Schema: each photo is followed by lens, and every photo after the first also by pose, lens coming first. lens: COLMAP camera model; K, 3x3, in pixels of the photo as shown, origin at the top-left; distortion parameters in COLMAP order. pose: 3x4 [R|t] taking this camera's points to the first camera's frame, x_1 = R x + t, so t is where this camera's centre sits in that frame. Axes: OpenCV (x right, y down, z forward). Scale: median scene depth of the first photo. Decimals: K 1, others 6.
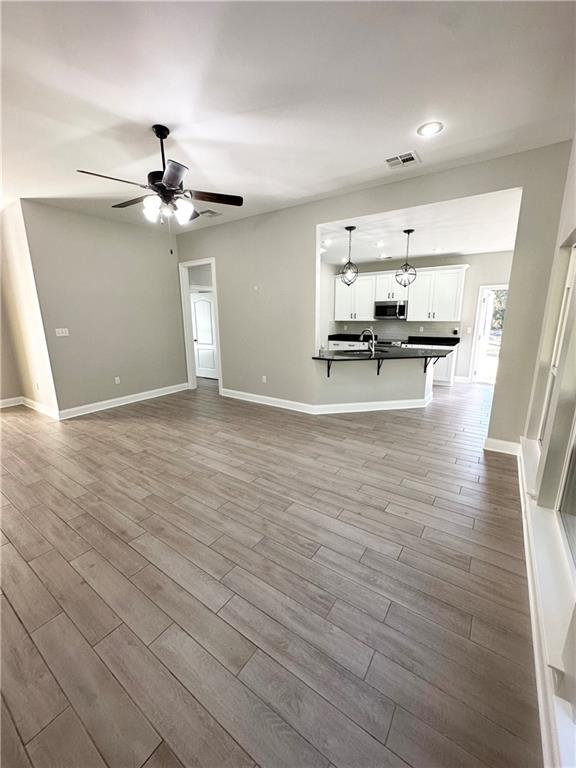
lens RADIAL K [[307.3, 0, 288.0], [0, 307.3, 384.0], [0, 0, 1]] dist [0.002187, 0.000276]
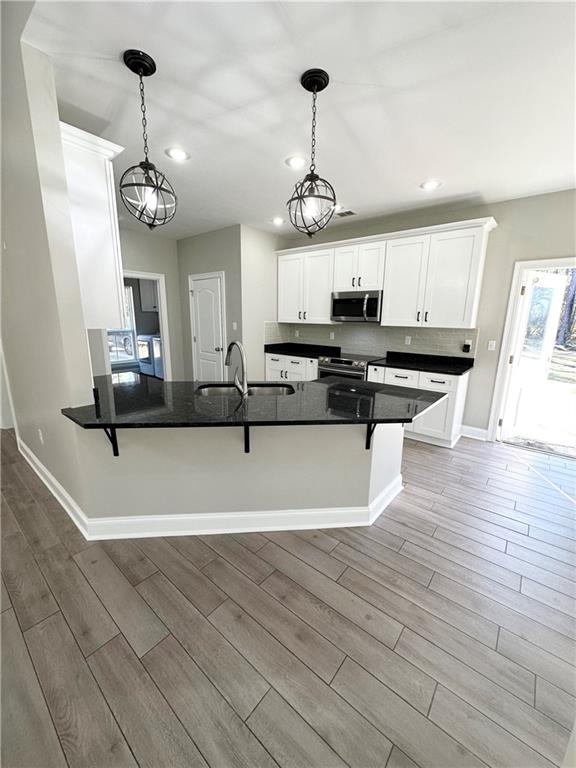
lens RADIAL K [[306.5, 0, 284.0], [0, 306.5, 385.2], [0, 0, 1]] dist [-0.001651, -0.000011]
pose [[0.995444, 0.043377, -0.084912, 0.256494], [-0.043406, 0.999056, 0.001506, -0.084706], [0.084897, 0.002186, 0.996387, 0.404527]]
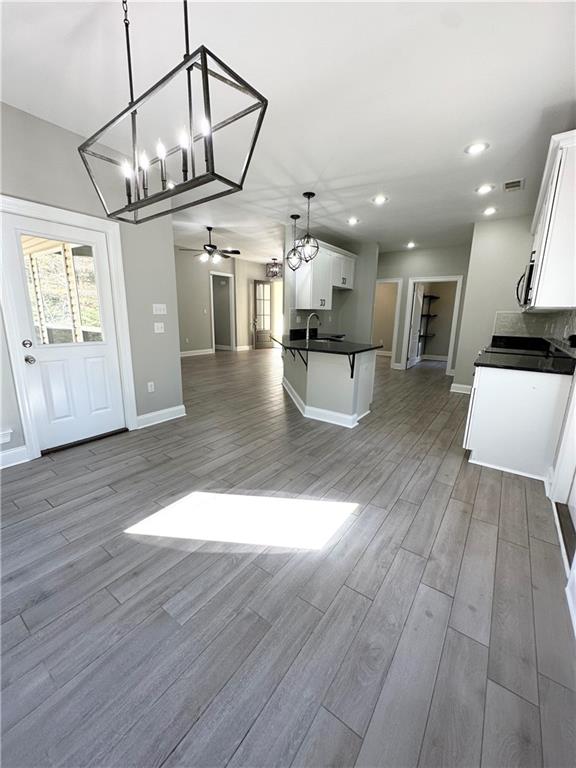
lens RADIAL K [[301.4, 0, 291.7], [0, 301.4, 379.2], [0, 0, 1]] dist [0.000609, 0.000175]
pose [[-0.018621, 0.220222, -0.975272, 0.829720], [-0.237738, 0.946490, 0.218262, -0.120749], [0.971151, 0.235924, 0.034731, 0.665246]]
